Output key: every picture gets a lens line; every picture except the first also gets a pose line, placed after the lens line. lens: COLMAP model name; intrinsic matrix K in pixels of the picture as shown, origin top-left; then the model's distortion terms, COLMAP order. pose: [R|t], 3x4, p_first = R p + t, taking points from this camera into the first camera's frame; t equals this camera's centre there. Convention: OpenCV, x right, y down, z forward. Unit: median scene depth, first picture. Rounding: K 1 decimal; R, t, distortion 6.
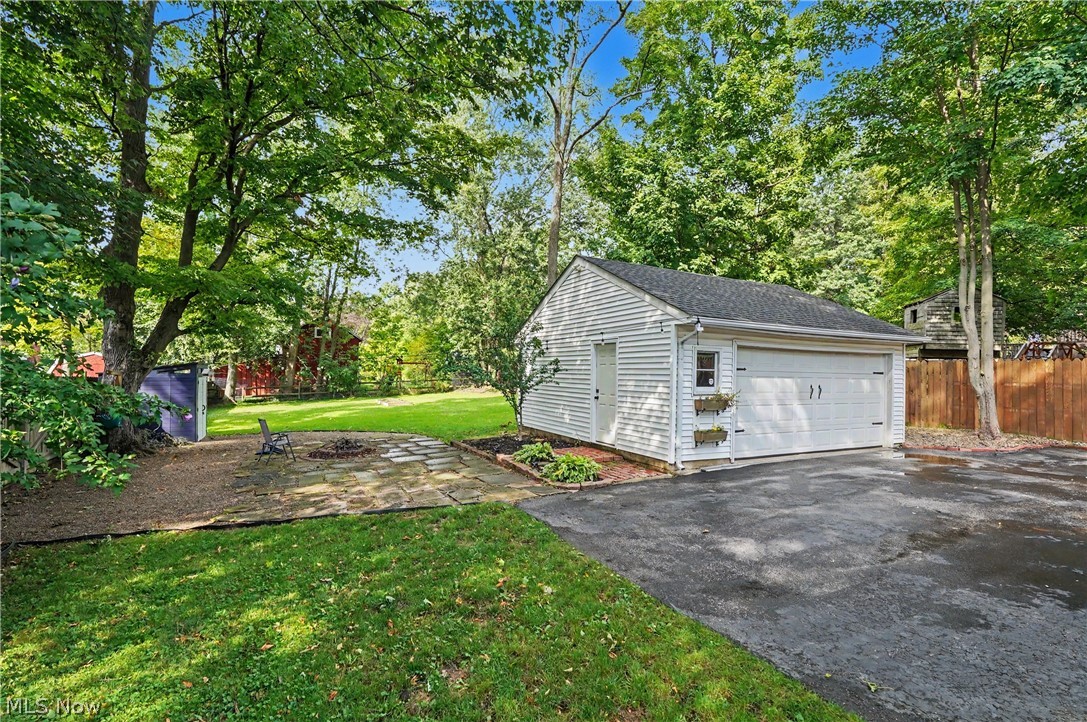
lens RADIAL K [[498.5, 0, 548.5], [0, 498.5, 361.0], [0, 0, 1]] dist [-0.005585, 0.000762]
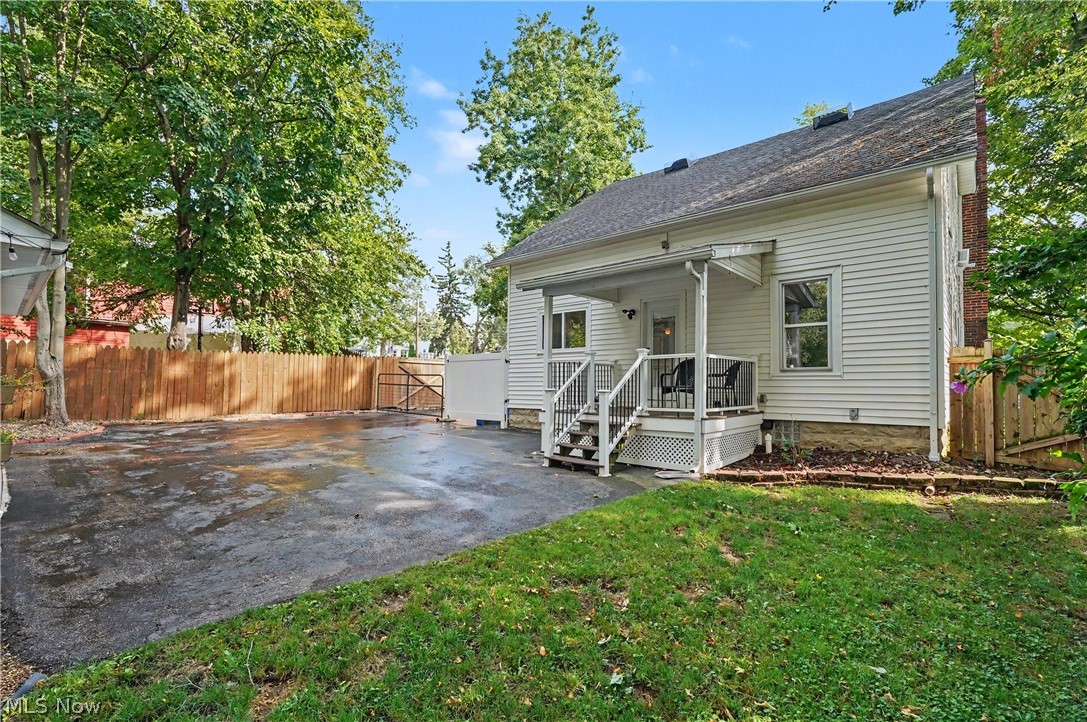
lens RADIAL K [[498.5, 0, 544.1], [0, 498.5, 370.9], [0, 0, 1]] dist [-0.005585, 0.000762]
pose [[-0.355204, -0.012249, 0.934709, -0.256847], [-0.041766, 0.999124, -0.002778, 0.013774], [-0.933855, -0.040025, -0.355404, 0.348320]]
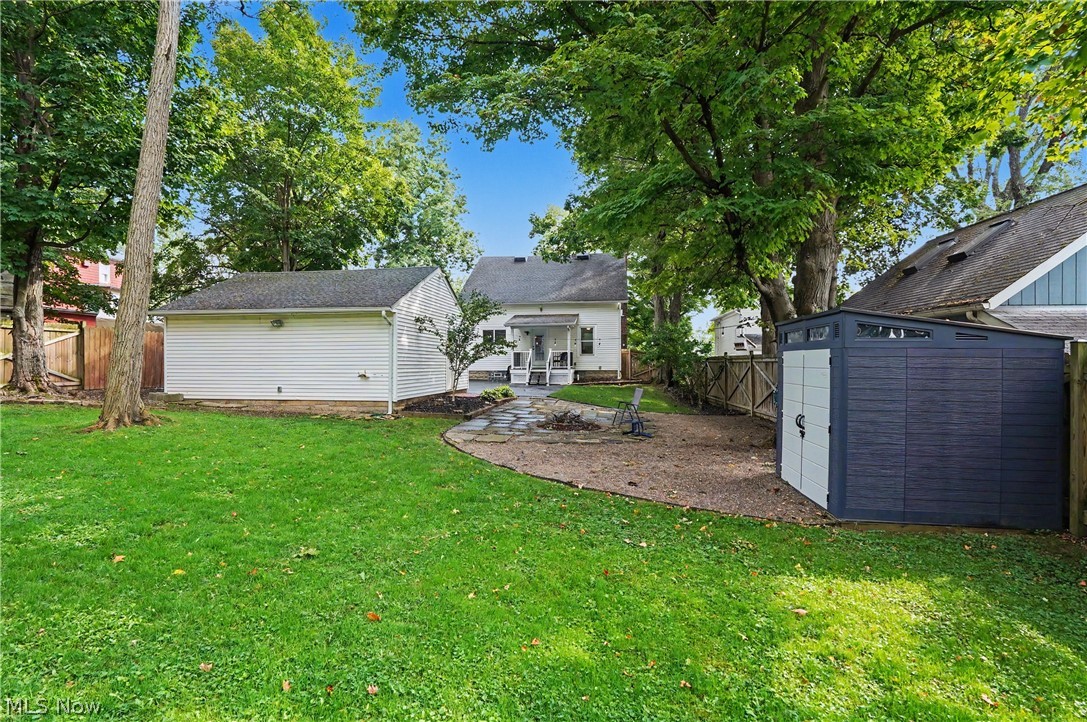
lens RADIAL K [[498.5, 0, 544.3], [0, 498.5, 362.9], [0, 0, 1]] dist [-0.005585, 0.000762]
pose [[-0.817316, -0.026978, 0.575557, -0.796792], [-0.035946, 0.999345, -0.004203, 0.043646], [-0.575067, -0.024124, -0.817751, 1.533143]]
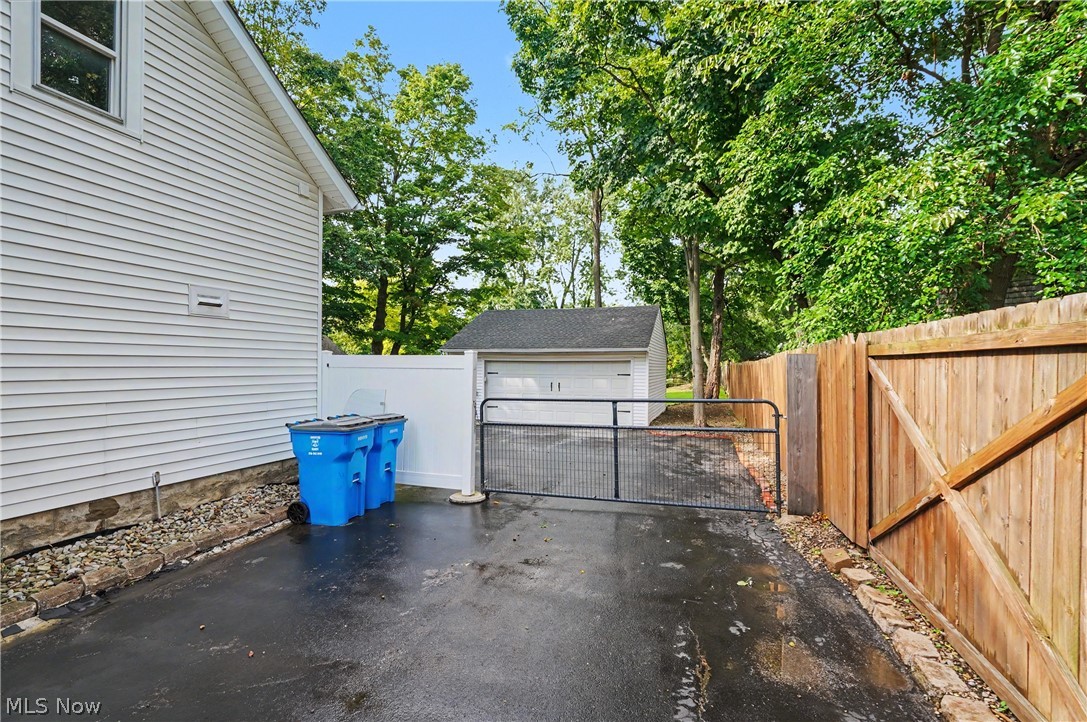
lens RADIAL K [[498.5, 0, 545.8], [0, 498.5, 359.4], [0, 0, 1]] dist [-0.005585, 0.000762]
pose [[0.691991, -0.022985, -0.721540, 1.138246], [0.024924, 0.999658, -0.007942, -0.009365], [0.721476, -0.012487, 0.692327, -0.077290]]
